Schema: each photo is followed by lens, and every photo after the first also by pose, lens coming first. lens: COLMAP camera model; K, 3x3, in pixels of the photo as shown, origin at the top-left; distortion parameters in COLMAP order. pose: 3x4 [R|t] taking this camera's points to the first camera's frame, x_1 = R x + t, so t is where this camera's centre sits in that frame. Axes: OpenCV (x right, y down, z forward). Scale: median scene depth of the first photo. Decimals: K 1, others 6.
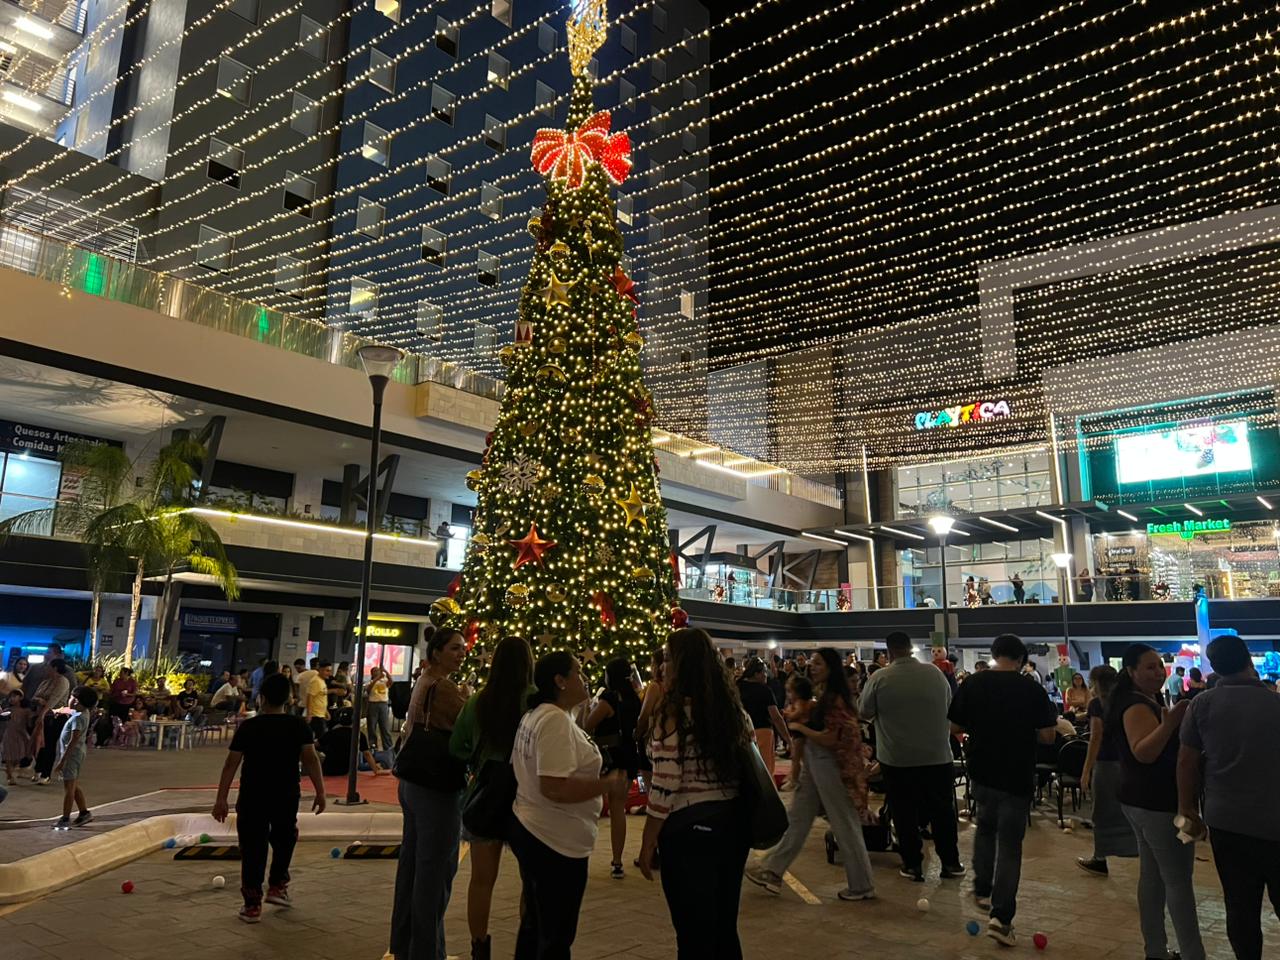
lens RADIAL K [[955.8, 0, 627.9], [0, 955.8, 484.5], [0, 0, 1]] dist [0.059670, -0.070208]
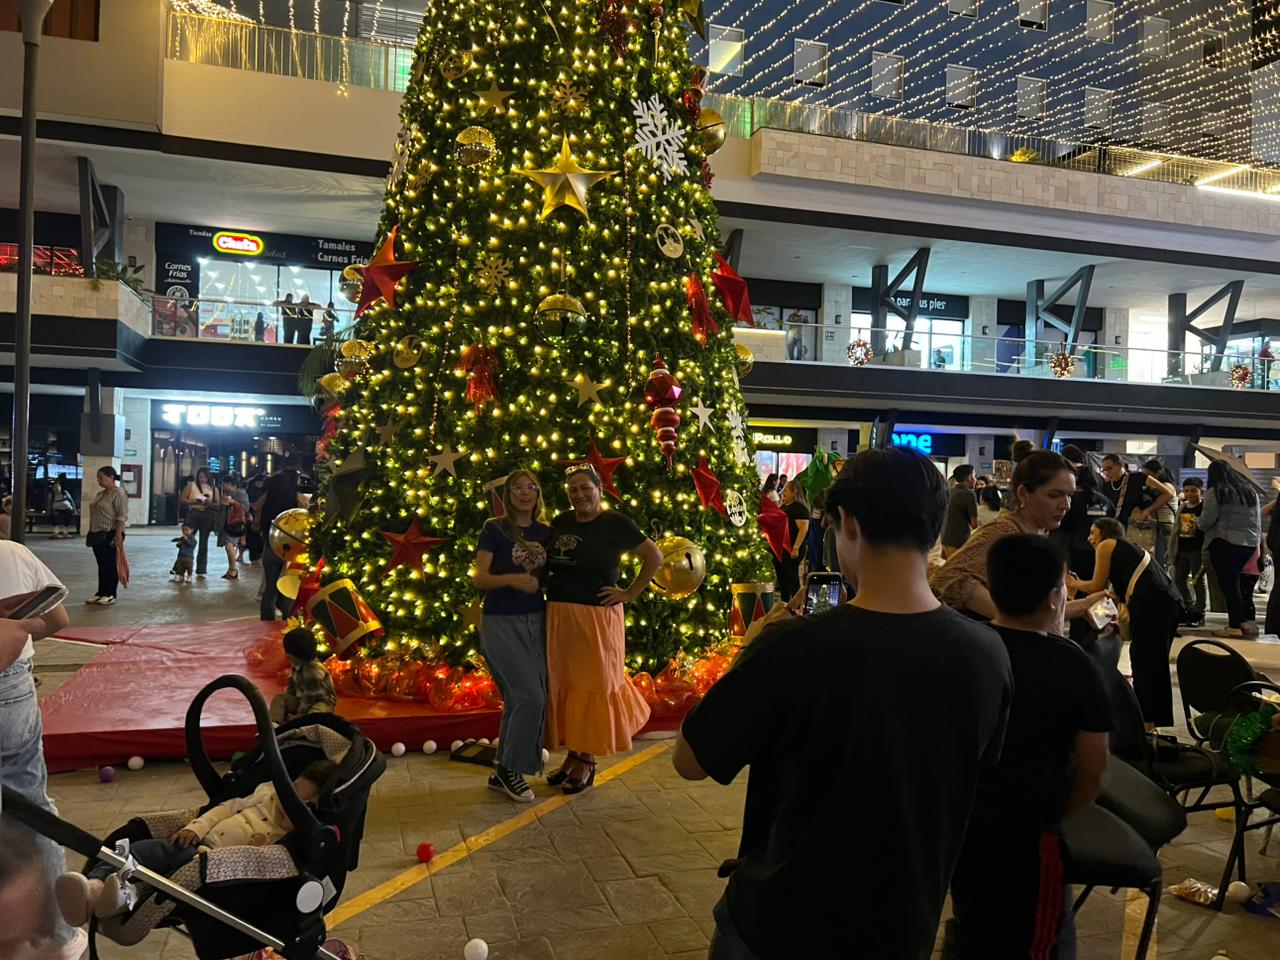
lens RADIAL K [[955.3, 0, 624.2], [0, 955.3, 484.5], [0, 0, 1]] dist [0.057980, -0.067742]
pose [[0.848031, 0.006493, -0.529907, 0.159470], [0.096728, 0.981231, 0.166820, 0.051661], [0.521044, -0.192725, 0.831486, 0.280027]]
